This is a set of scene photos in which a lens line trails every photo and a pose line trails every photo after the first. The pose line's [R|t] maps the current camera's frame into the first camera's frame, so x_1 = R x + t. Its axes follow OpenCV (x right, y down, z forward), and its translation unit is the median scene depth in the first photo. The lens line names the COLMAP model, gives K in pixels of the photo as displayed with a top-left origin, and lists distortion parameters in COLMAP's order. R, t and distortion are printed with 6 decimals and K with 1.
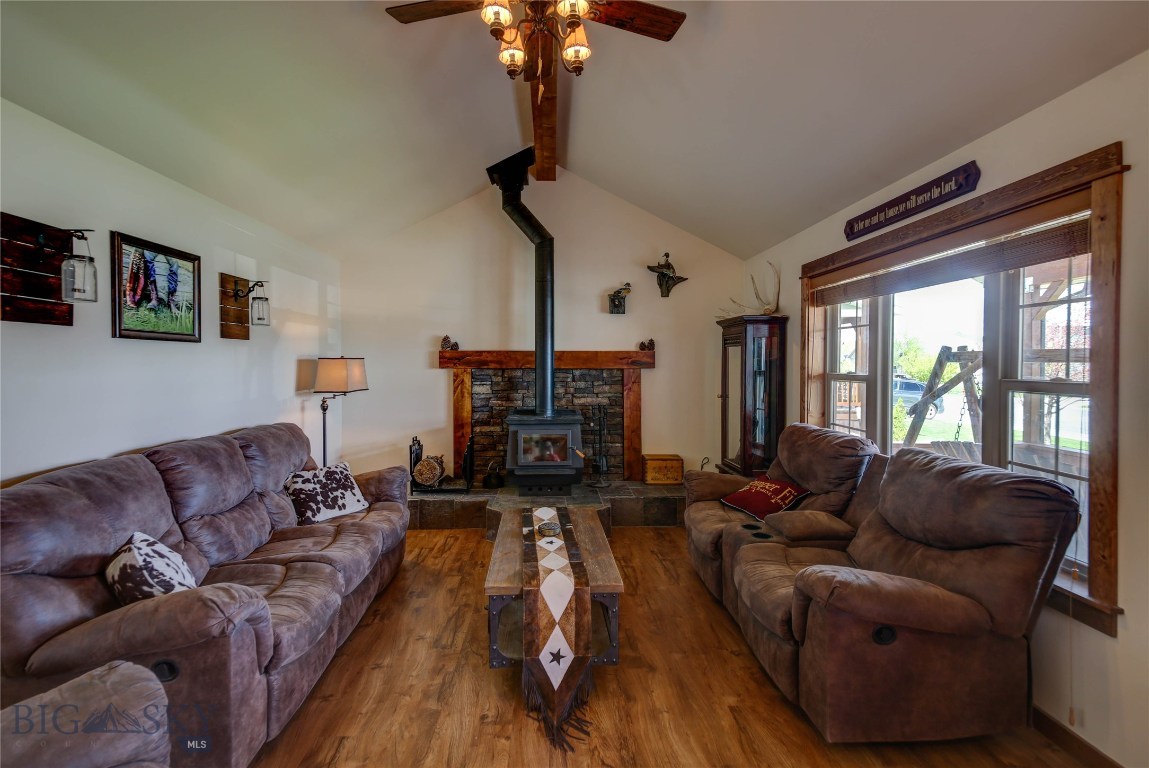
lens RADIAL K [[540.3, 0, 569.6], [0, 540.3, 370.5], [0, 0, 1]] dist [0.107476, -0.050906]
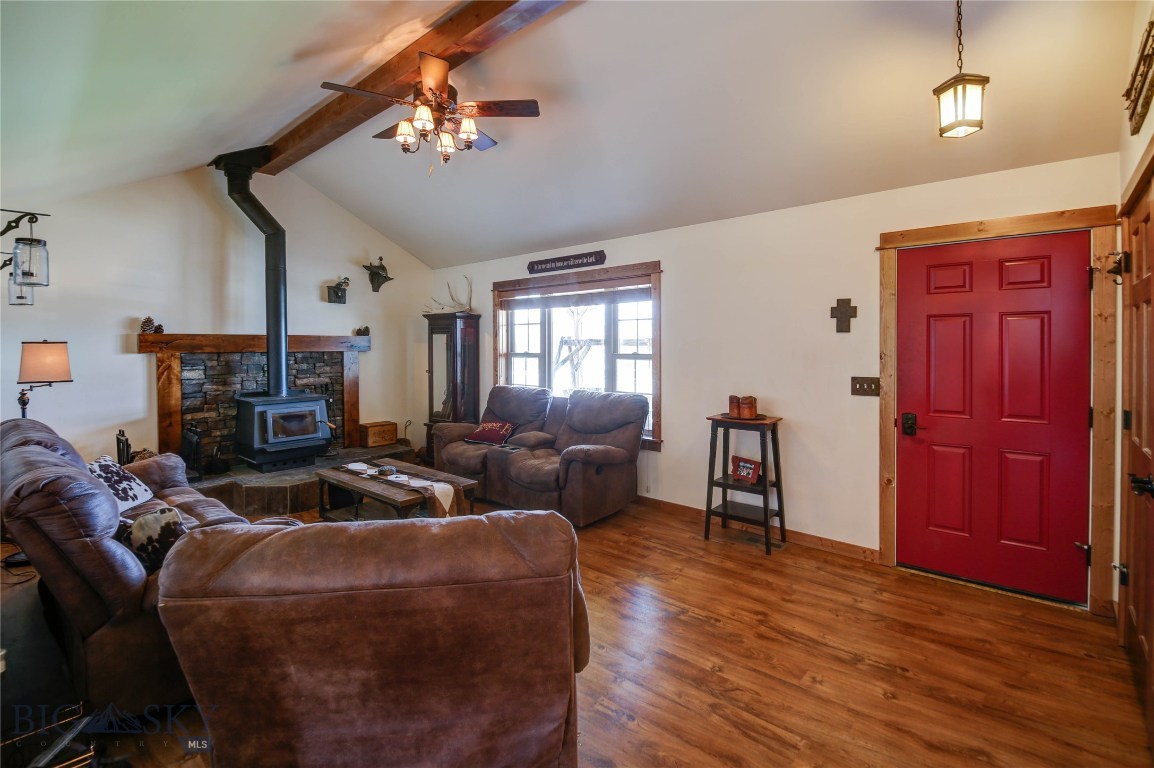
lens RADIAL K [[529.0, 0, 576.8], [0, 529.0, 354.6], [0, 0, 1]] dist [0.000595, -0.000072]
pose [[0.681729, -0.014304, 0.731465, -0.433466], [0.013028, 0.999888, 0.007411, 0.001480], [-0.731489, 0.004477, 0.681839, -0.147562]]
